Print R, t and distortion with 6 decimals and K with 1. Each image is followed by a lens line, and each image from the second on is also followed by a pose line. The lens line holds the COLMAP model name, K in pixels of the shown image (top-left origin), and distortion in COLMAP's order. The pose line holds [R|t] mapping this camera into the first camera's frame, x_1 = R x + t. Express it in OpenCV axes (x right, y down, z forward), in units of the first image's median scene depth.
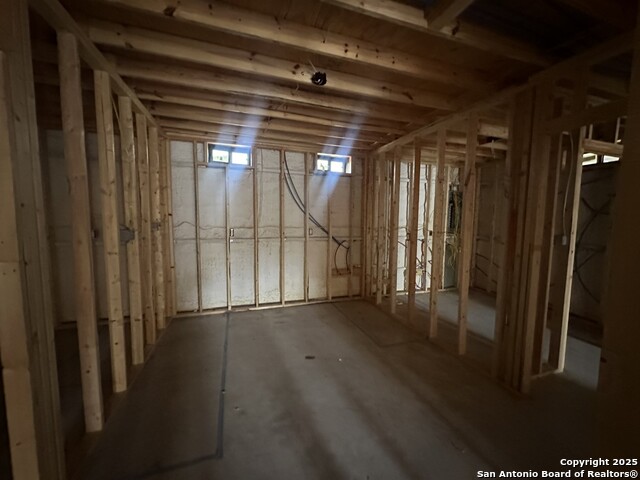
lens RADIAL K [[257.2, 0, 322.2], [0, 257.2, 236.7], [0, 0, 1]] dist [-0.000268, -0.000293]
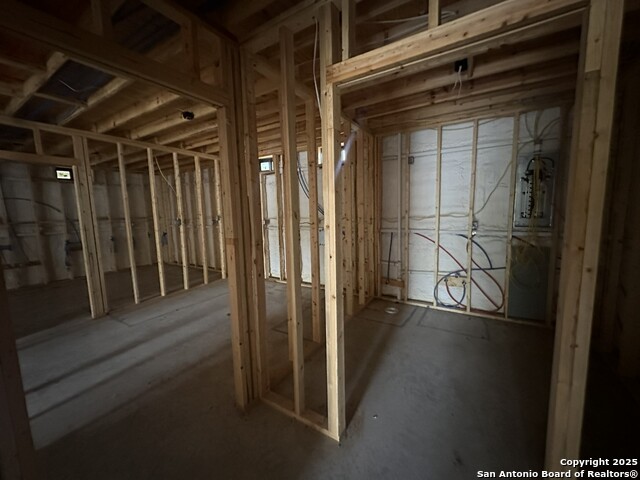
lens RADIAL K [[257.2, 0, 321.6], [0, 257.2, 239.6], [0, 0, 1]] dist [-0.000268, -0.000293]
pose [[0.628538, 0.059729, -0.775482, 1.089317], [-0.035191, 0.998210, 0.048361, -0.008493], [0.776983, -0.003106, 0.629514, 0.445065]]
